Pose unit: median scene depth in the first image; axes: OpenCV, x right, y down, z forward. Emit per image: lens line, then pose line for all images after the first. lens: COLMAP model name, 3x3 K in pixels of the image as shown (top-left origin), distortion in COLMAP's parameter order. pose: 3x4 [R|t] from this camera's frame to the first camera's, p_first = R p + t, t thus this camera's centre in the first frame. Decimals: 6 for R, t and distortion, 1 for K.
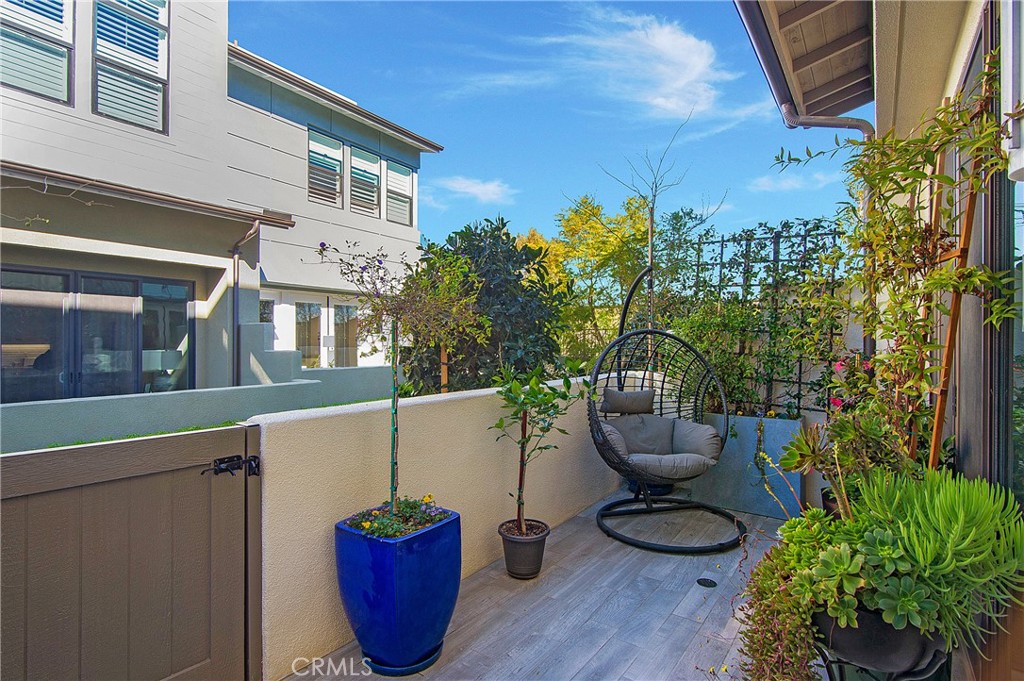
lens RADIAL K [[507.7, 0, 496.3], [0, 507.7, 343.2], [0, 0, 1]] dist [-0.017129, -0.000280]
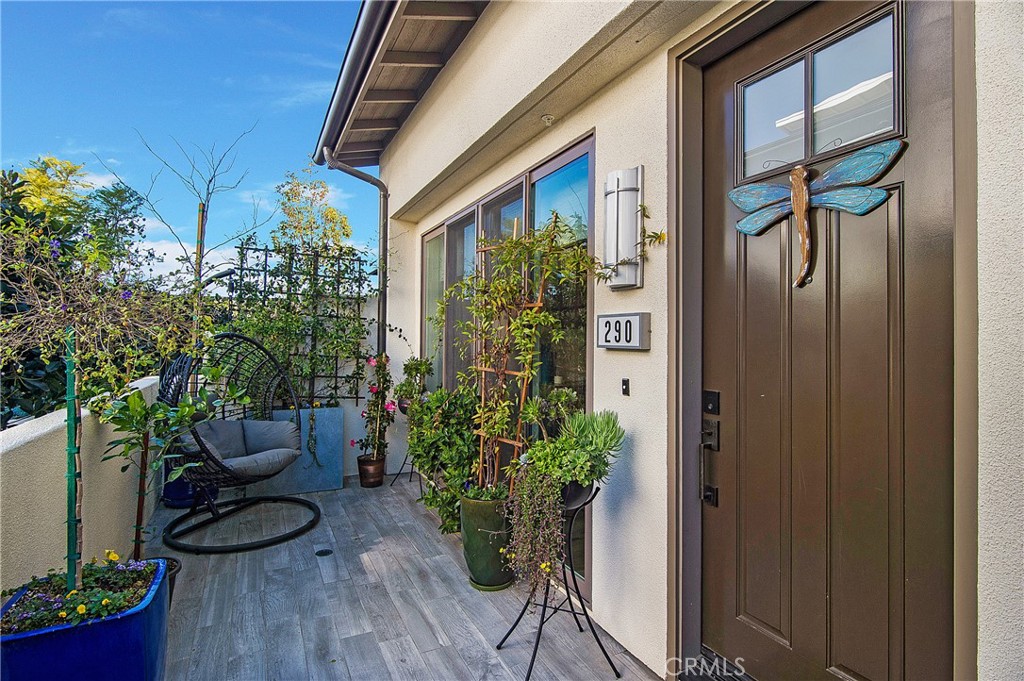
lens RADIAL K [[507.7, 0, 496.3], [0, 507.7, 343.2], [0, 0, 1]] dist [-0.017129, -0.000280]
pose [[0.465079, -0.006355, 0.885246, -0.324129], [-0.000326, 0.999973, 0.007350, -0.014088], [-0.885269, -0.003707, 0.465065, 0.079025]]
